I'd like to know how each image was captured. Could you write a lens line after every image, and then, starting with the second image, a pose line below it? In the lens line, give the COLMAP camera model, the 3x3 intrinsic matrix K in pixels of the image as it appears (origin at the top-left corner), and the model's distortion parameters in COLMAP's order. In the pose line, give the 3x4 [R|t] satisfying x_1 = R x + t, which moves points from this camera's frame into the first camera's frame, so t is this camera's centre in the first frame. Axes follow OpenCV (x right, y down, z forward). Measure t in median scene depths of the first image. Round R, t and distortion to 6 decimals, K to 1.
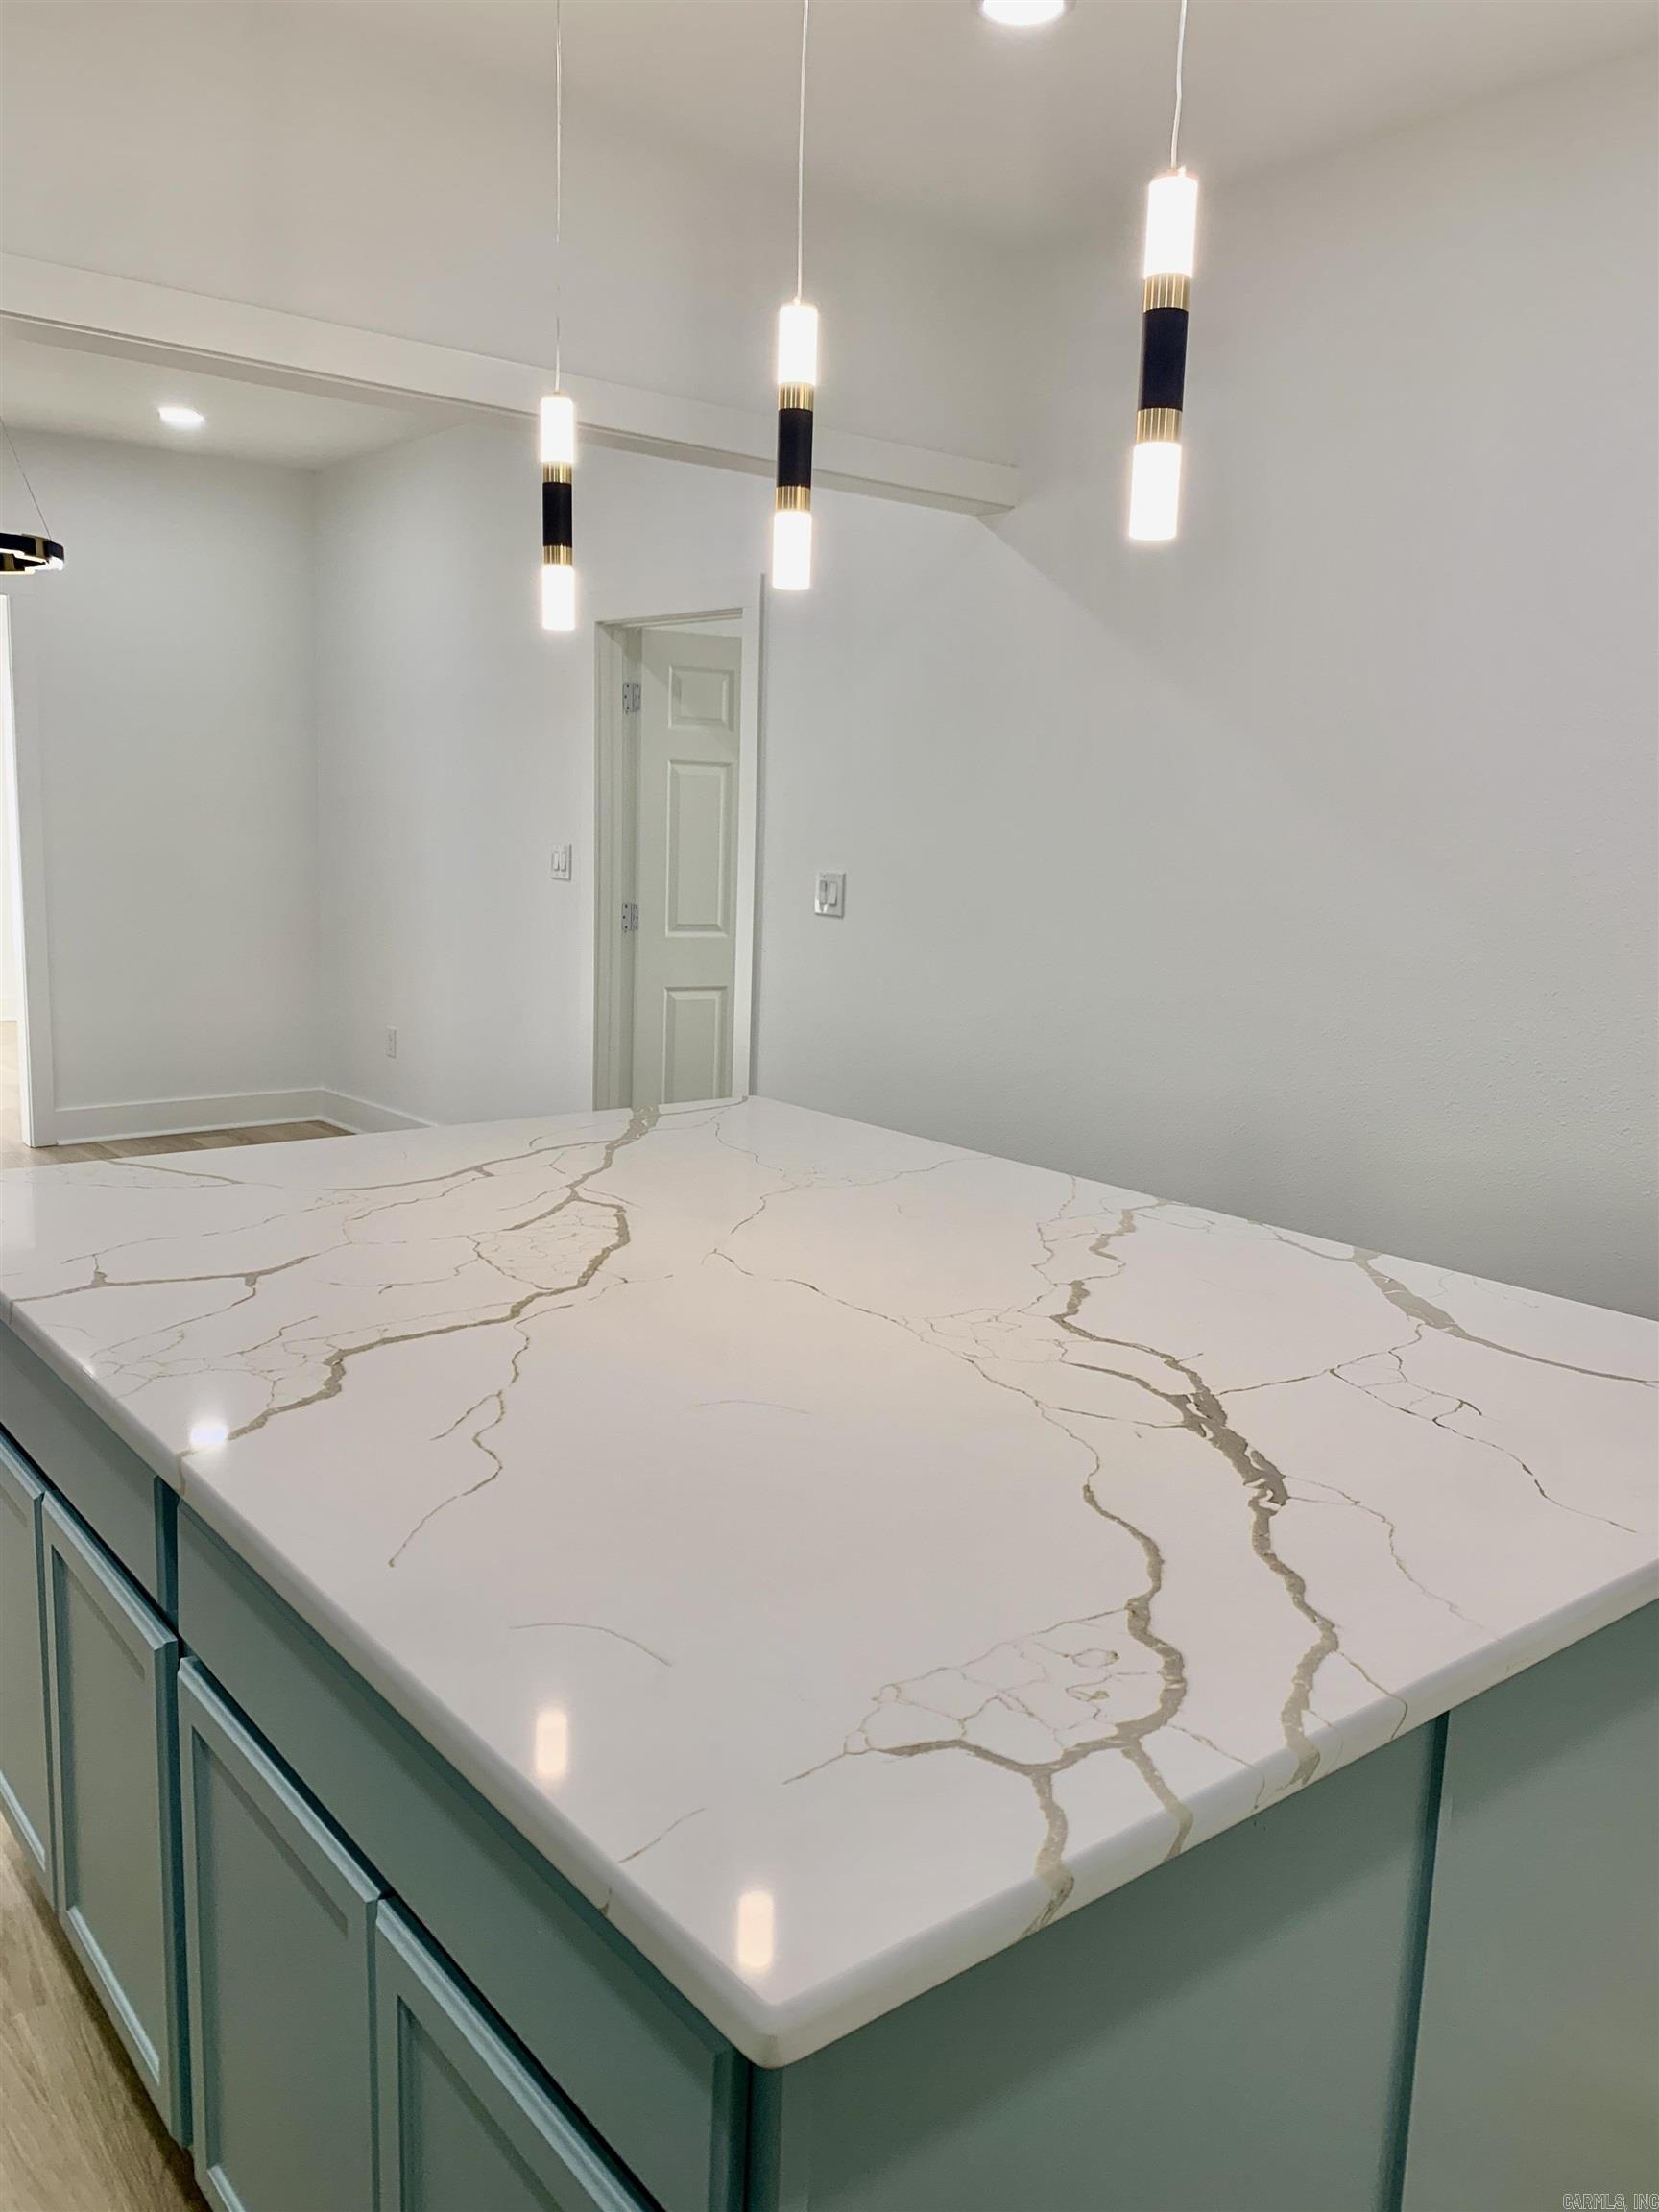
lens RADIAL K [[1694.4, 0, 829.5], [0, 1694.4, 1106.0], [0, 0, 1]] dist [0.070822, -0.096640]
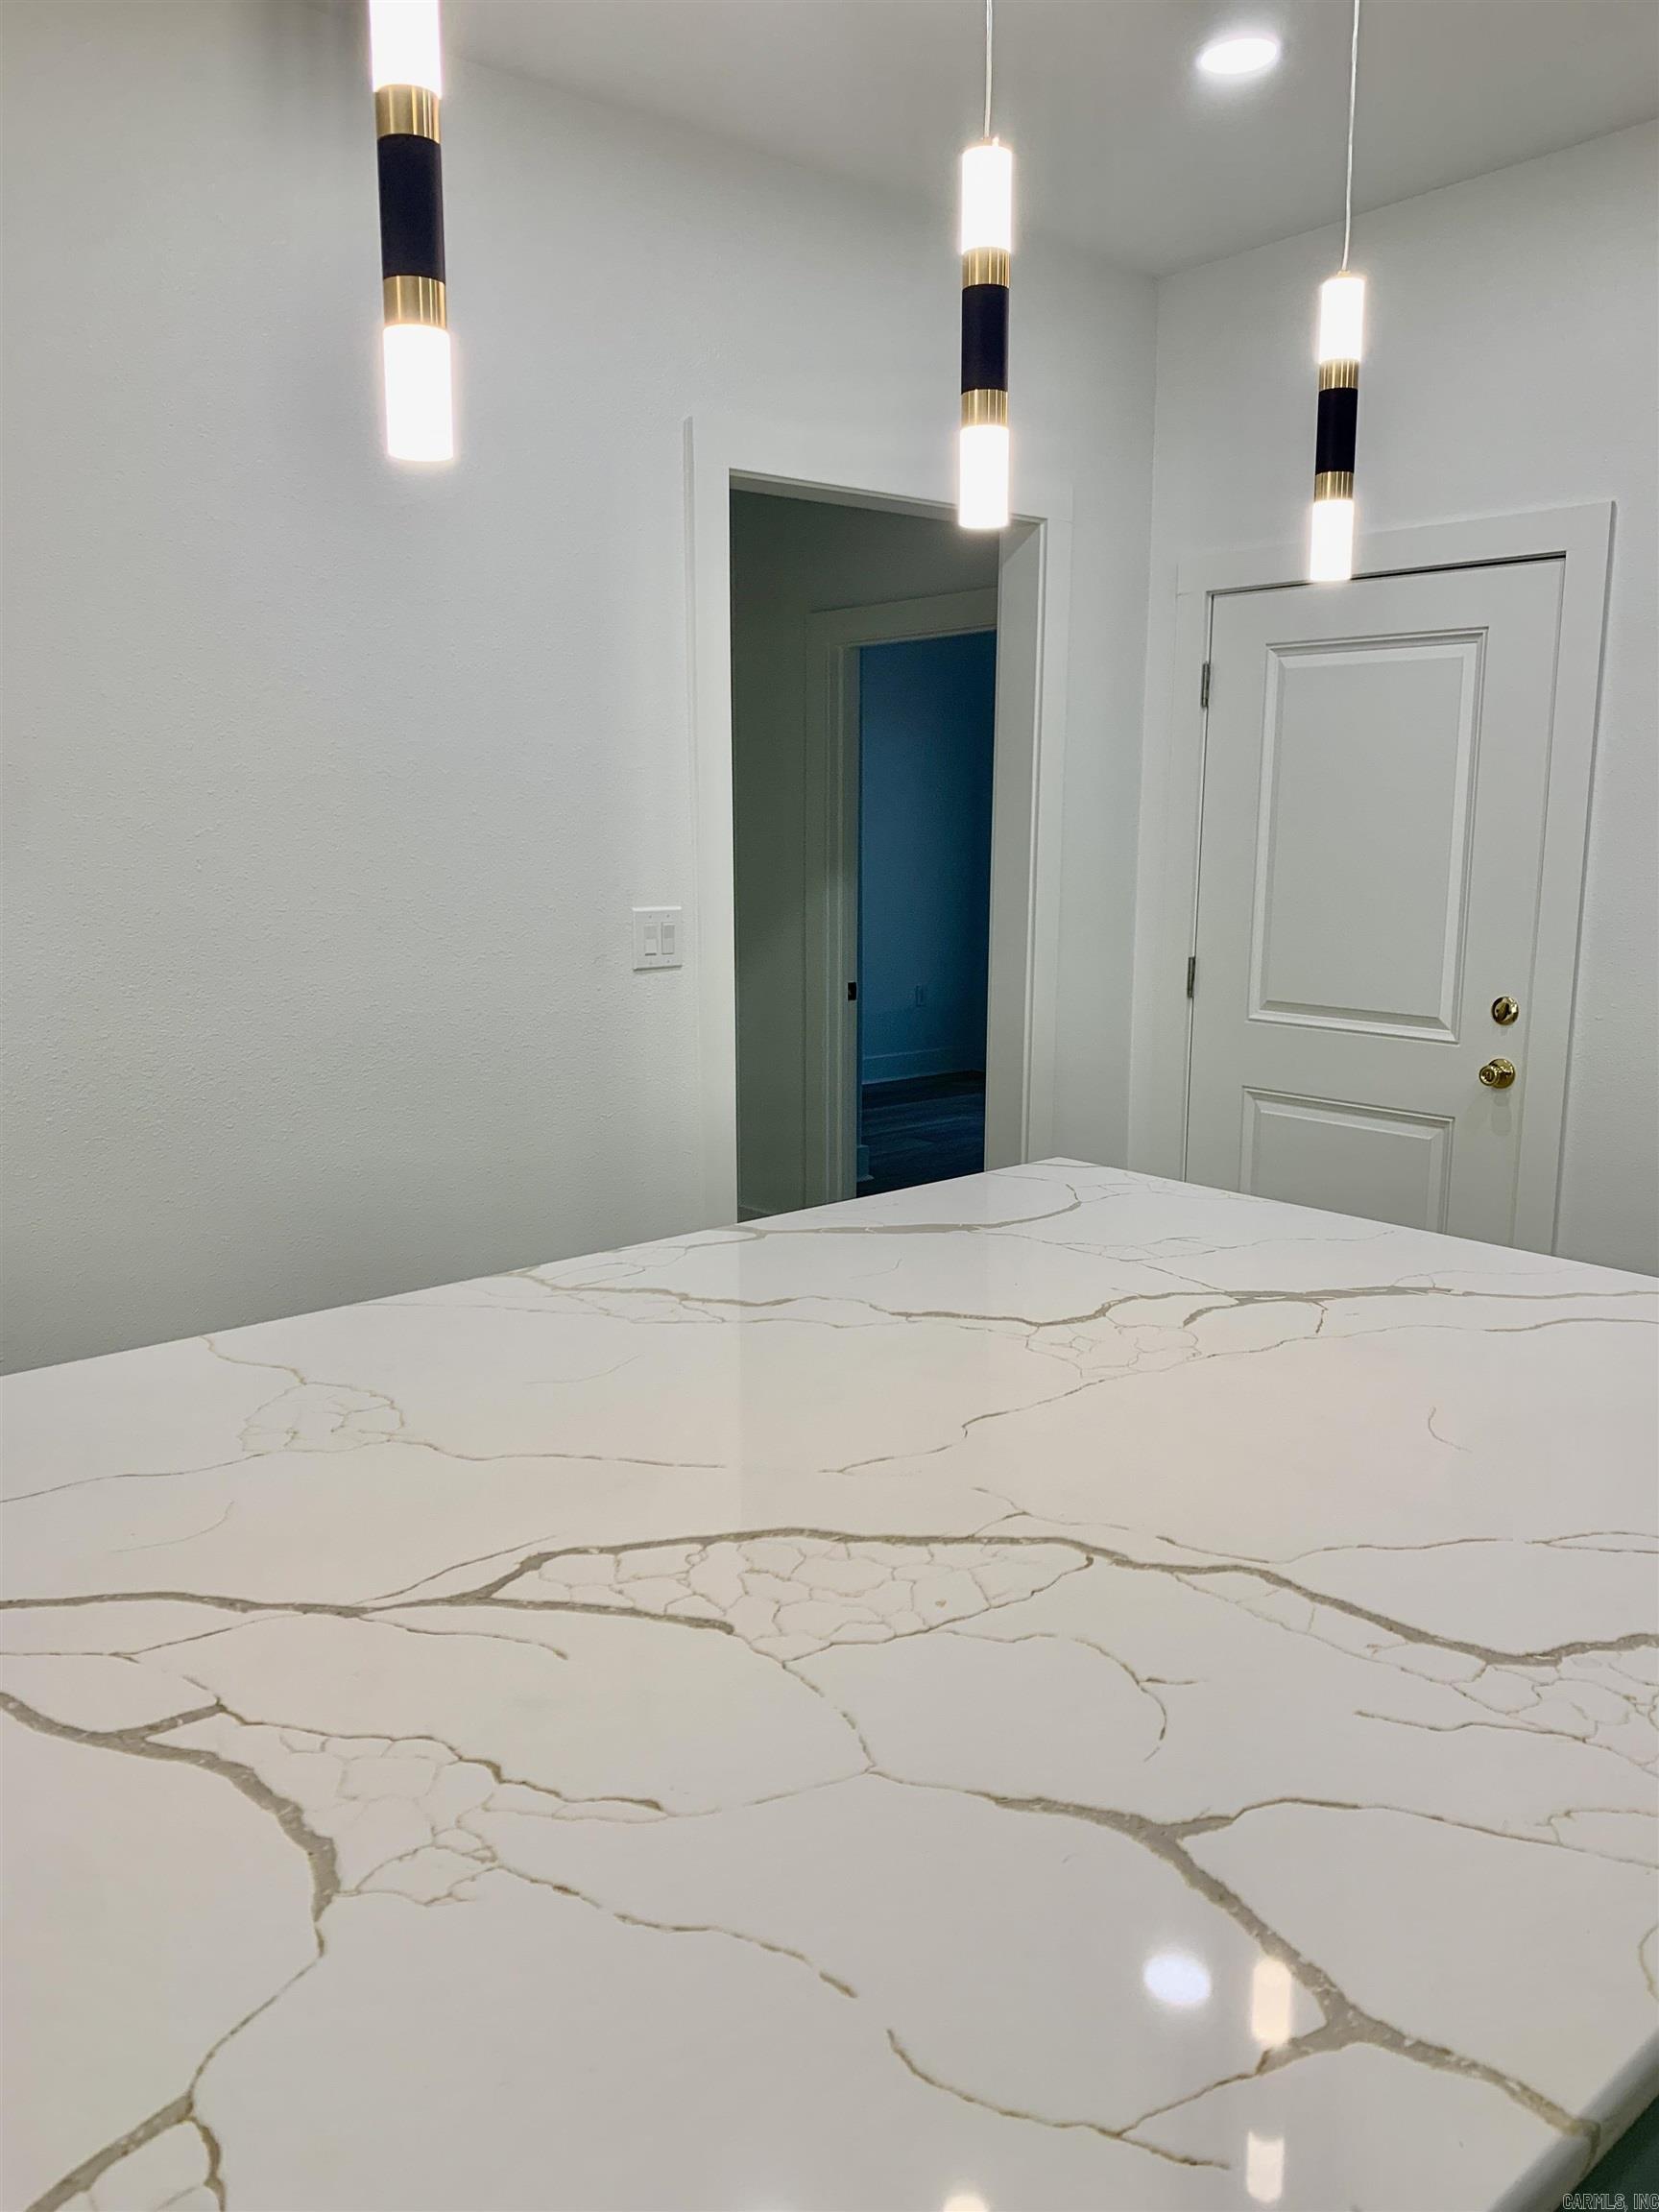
lens RADIAL K [[1721.8, 0, 829.5], [0, 1721.8, 1106.0], [0, 0, 1]] dist [0.019630, 0.003056]
pose [[-0.050991, -0.214043, 0.975492, -0.864613], [0.163860, 0.961733, 0.219589, -0.253697], [-0.985165, 0.171041, -0.013967, 1.188029]]
